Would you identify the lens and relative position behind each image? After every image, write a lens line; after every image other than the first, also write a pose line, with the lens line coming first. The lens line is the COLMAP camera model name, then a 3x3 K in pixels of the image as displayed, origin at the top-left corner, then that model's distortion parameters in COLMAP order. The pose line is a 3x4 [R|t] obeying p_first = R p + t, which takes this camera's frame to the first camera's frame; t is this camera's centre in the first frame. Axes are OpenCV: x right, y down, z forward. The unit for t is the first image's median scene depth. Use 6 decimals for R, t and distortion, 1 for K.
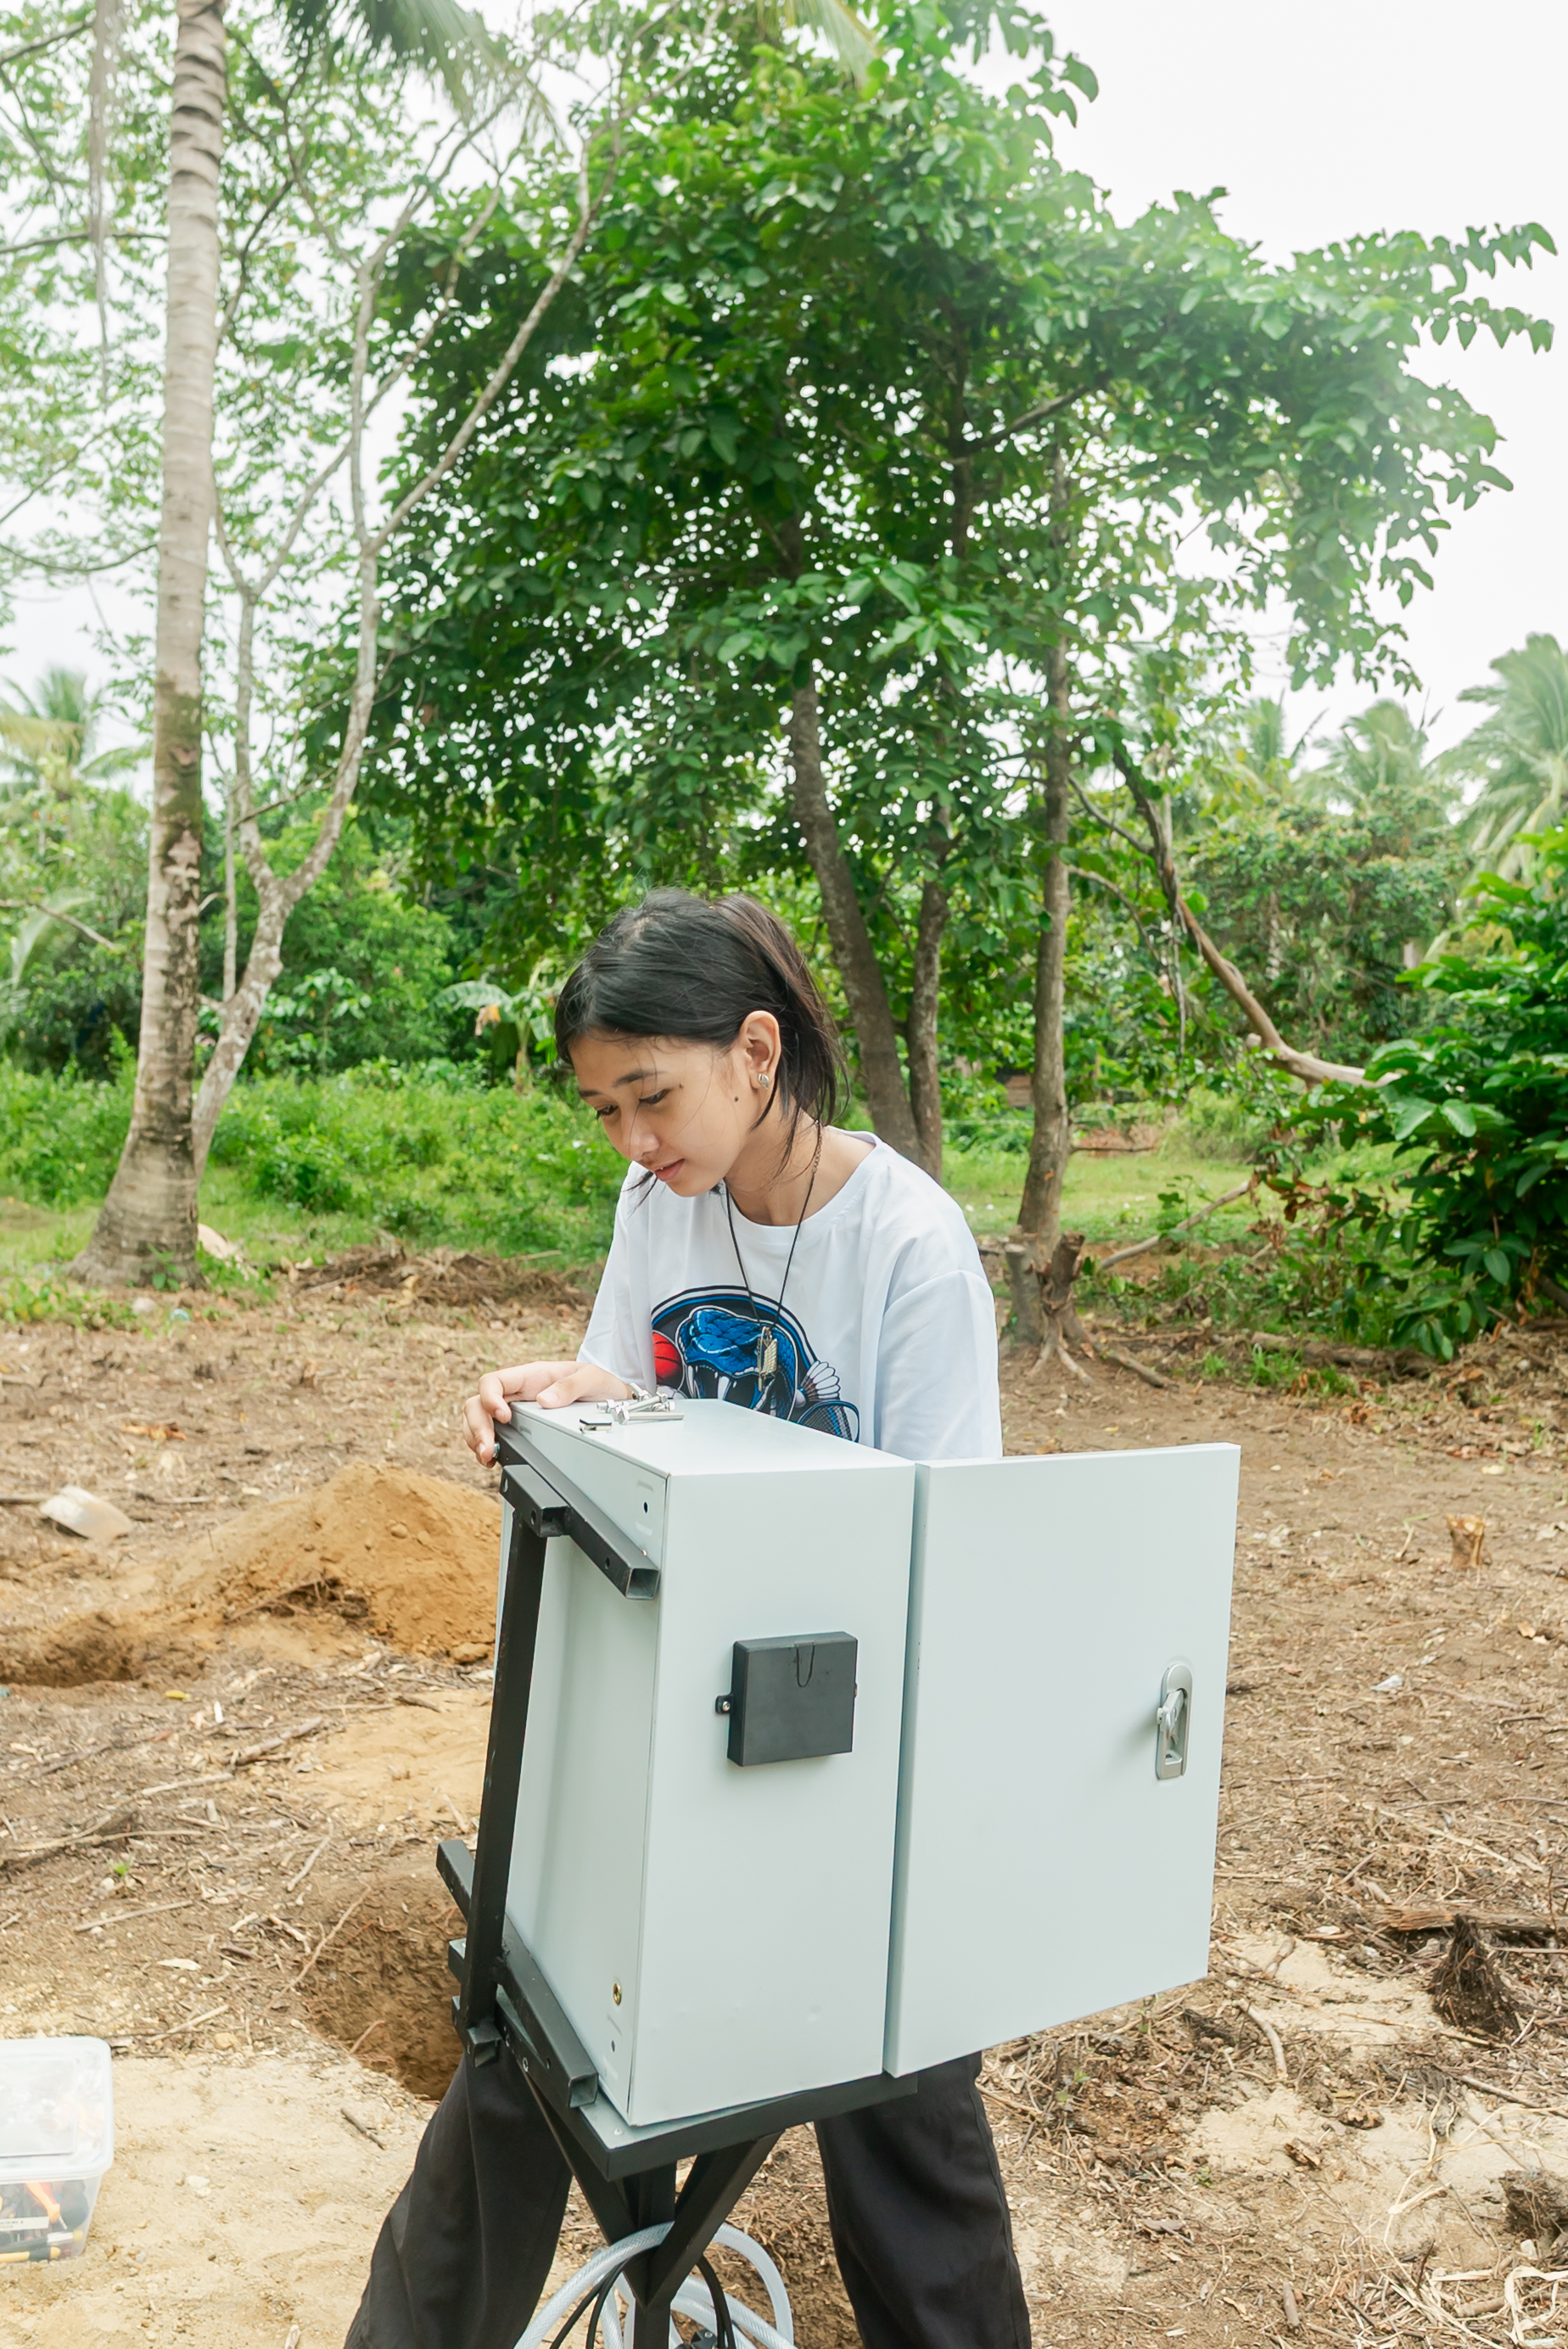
lens RADIAL K [[1709.5, 0, 785.0], [0, 1709.5, 1174.5], [0, 0, 1]] dist [-0.005474, 0.003505]
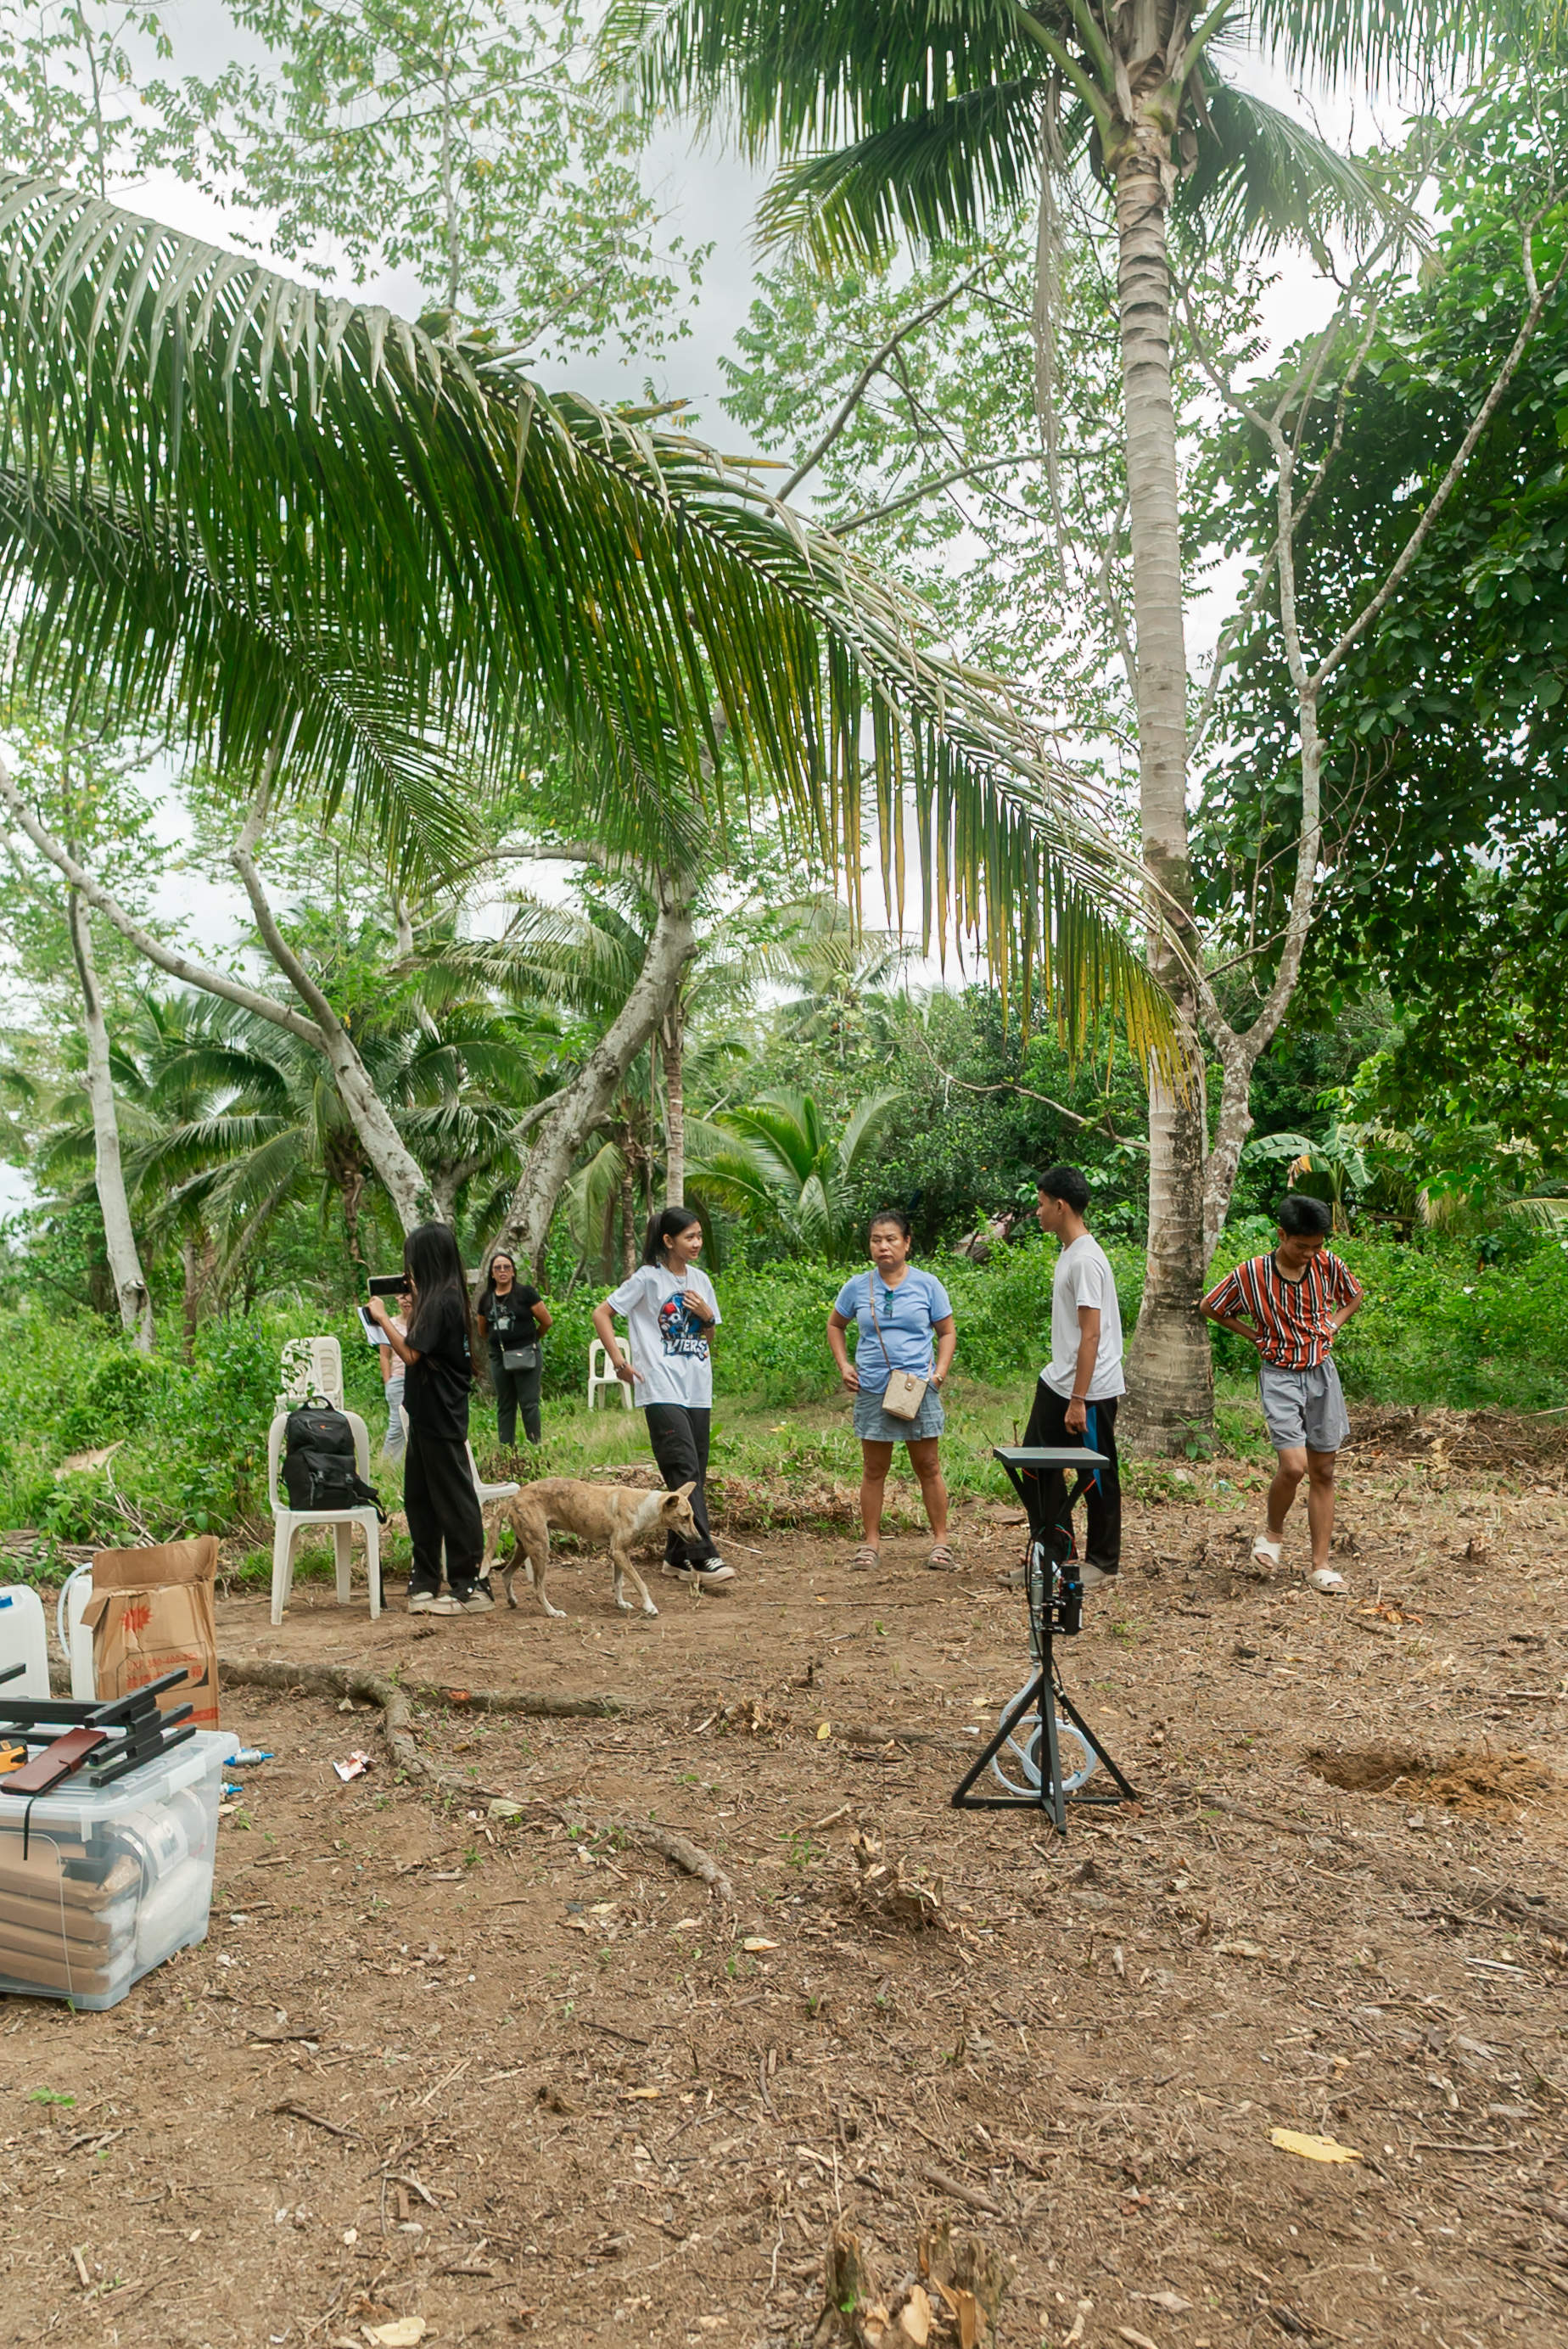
lens RADIAL K [[1709.5, 0, 798.8], [0, 1709.5, 1176.6], [0, 0, 1]] dist [-0.005474, 0.003505]
pose [[0.913051, -0.091813, -0.397378, -0.101226], [0.053874, 0.992945, -0.105631, -0.001129], [0.404272, 0.075038, 0.911555, 0.006481]]
